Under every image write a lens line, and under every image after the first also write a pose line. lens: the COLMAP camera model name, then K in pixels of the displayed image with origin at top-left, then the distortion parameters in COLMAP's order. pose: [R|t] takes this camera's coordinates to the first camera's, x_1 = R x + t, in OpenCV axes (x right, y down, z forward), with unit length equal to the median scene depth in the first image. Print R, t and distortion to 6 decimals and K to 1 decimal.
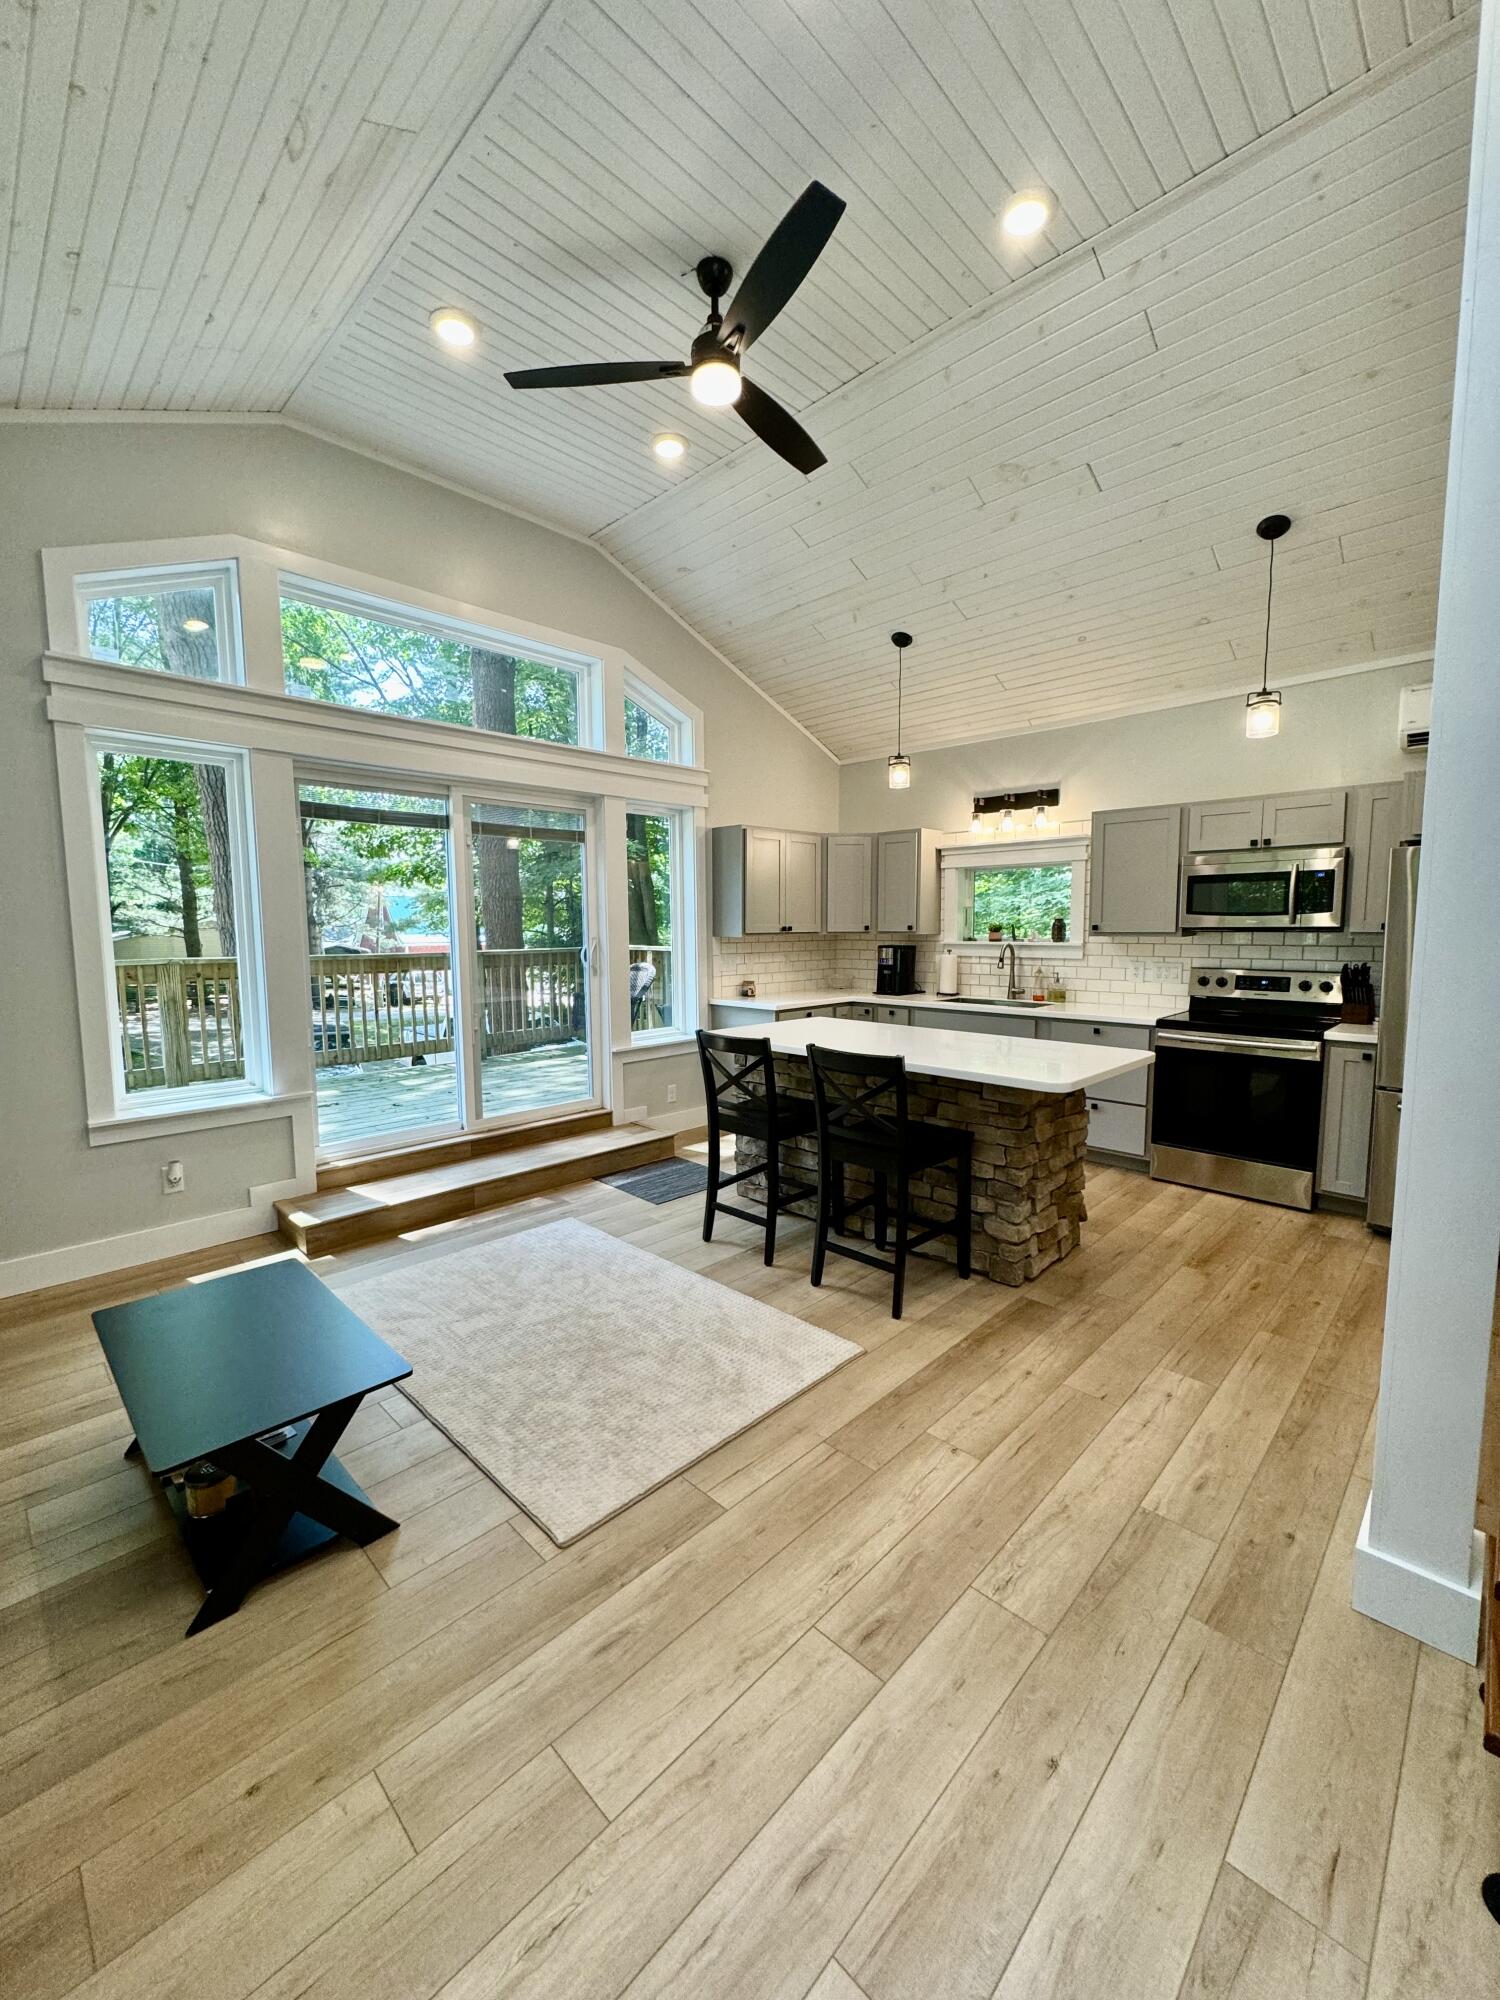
lens RADIAL K [[795.5, 0, 748.3], [0, 795.5, 1000.0], [0, 0, 1]] dist [-0.000653, -0.000392]
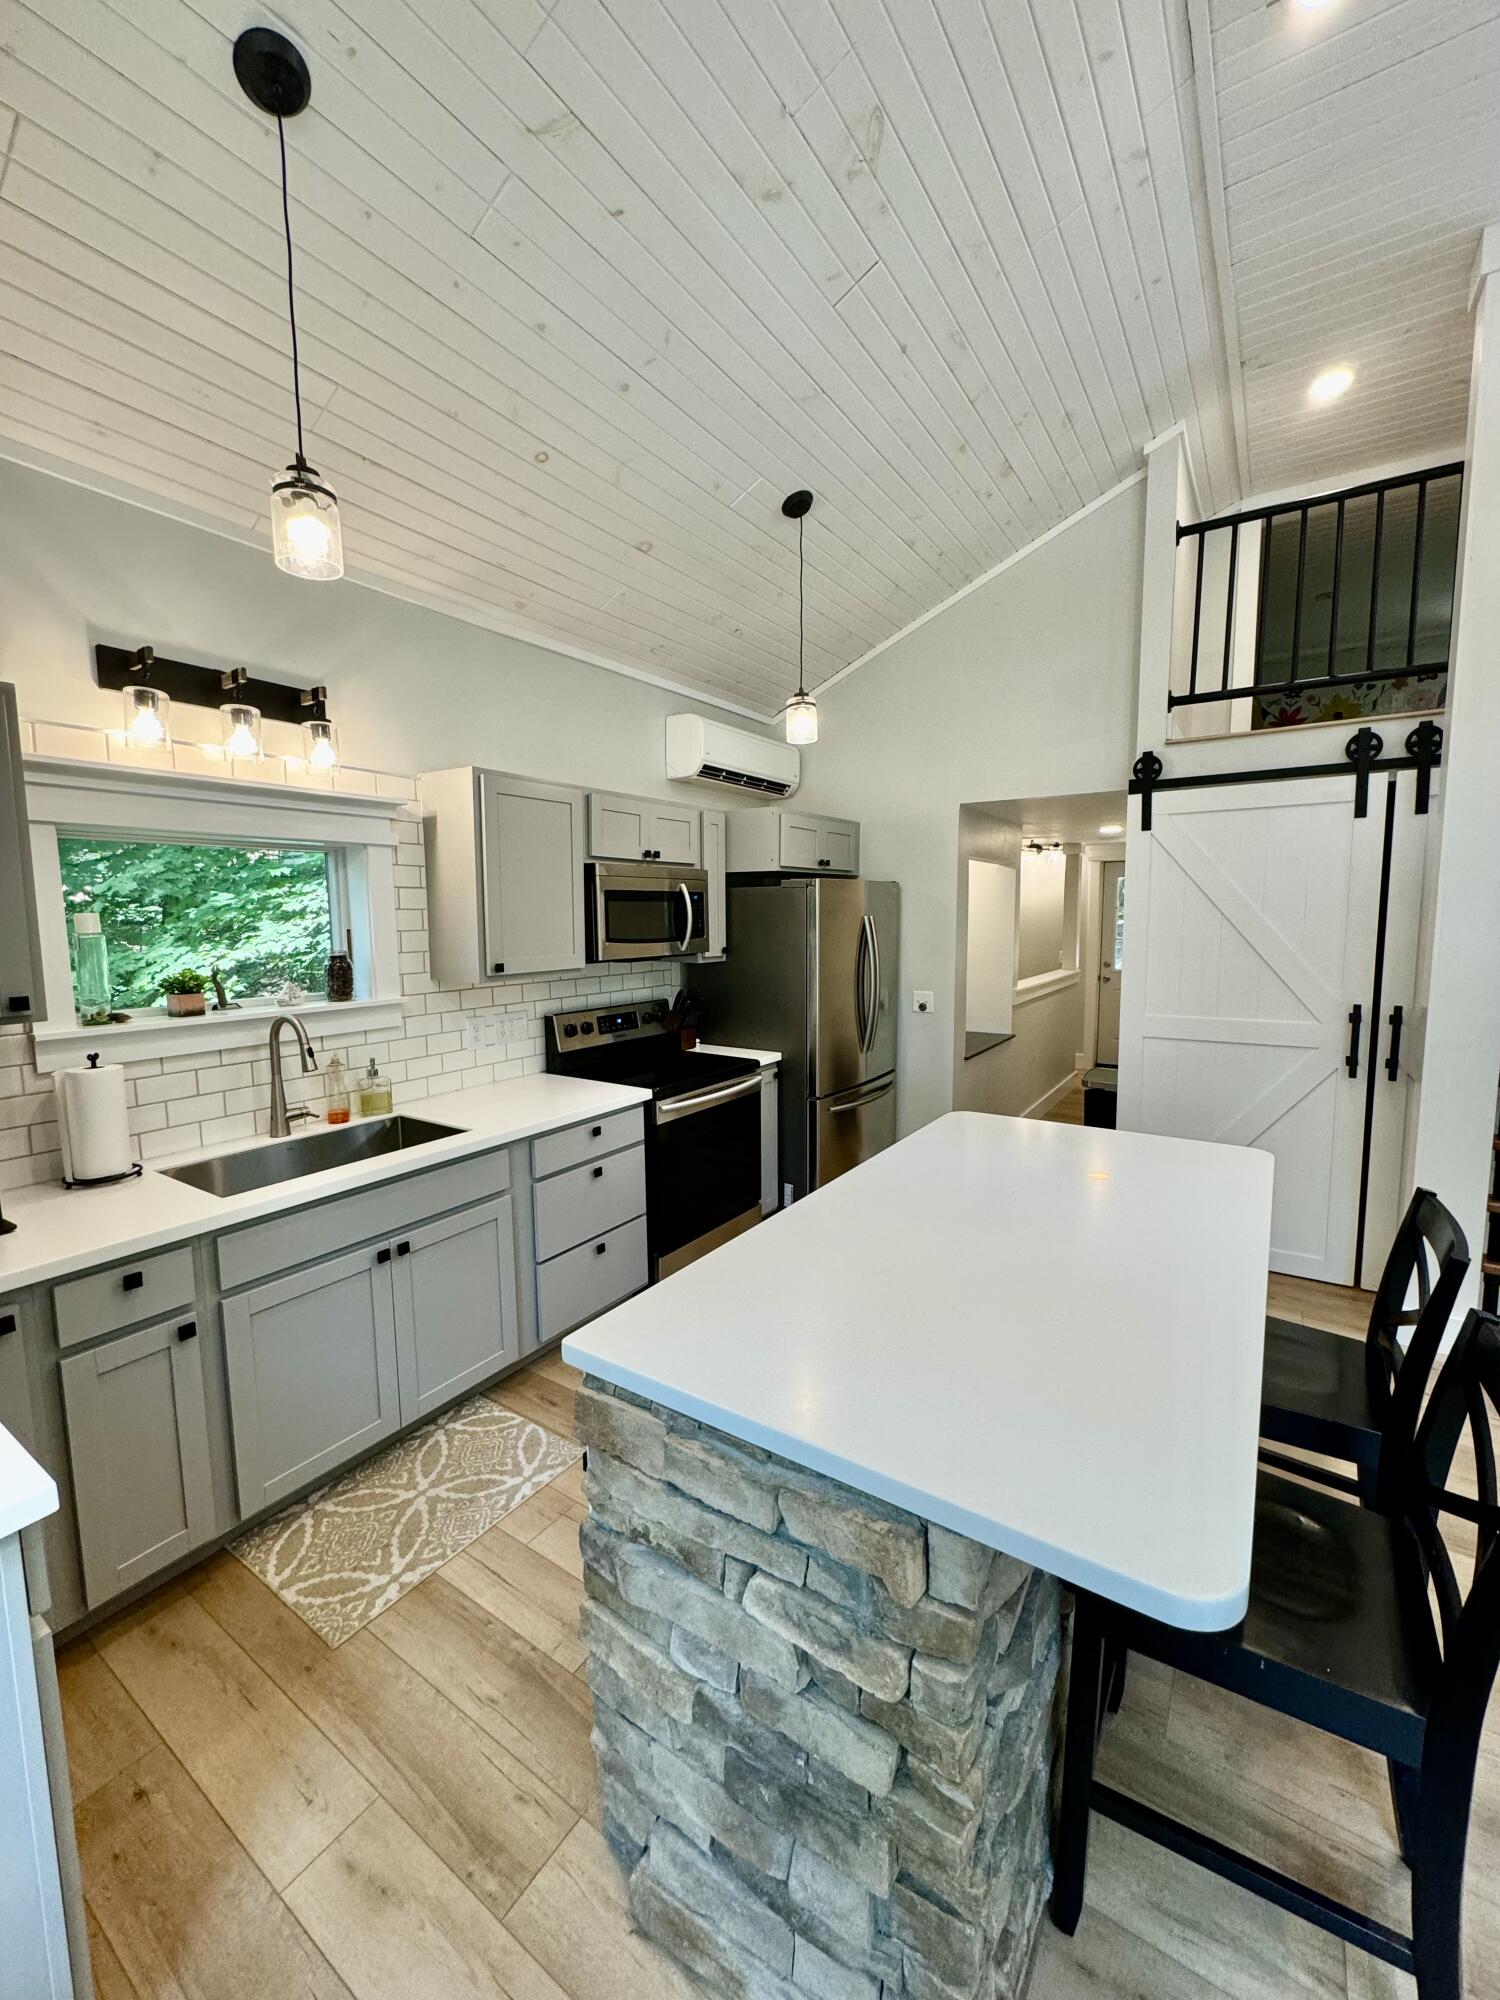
lens RADIAL K [[801.4, 0, 750.5], [0, 801.4, 997.4], [0, 0, 1]] dist [-0.001514, -0.000222]
pose [[-0.186973, -0.095177, 0.977743, -0.210136], [0.103447, 0.987854, 0.115943, -0.138667], [-0.976903, 0.122823, -0.174857, 1.078052]]
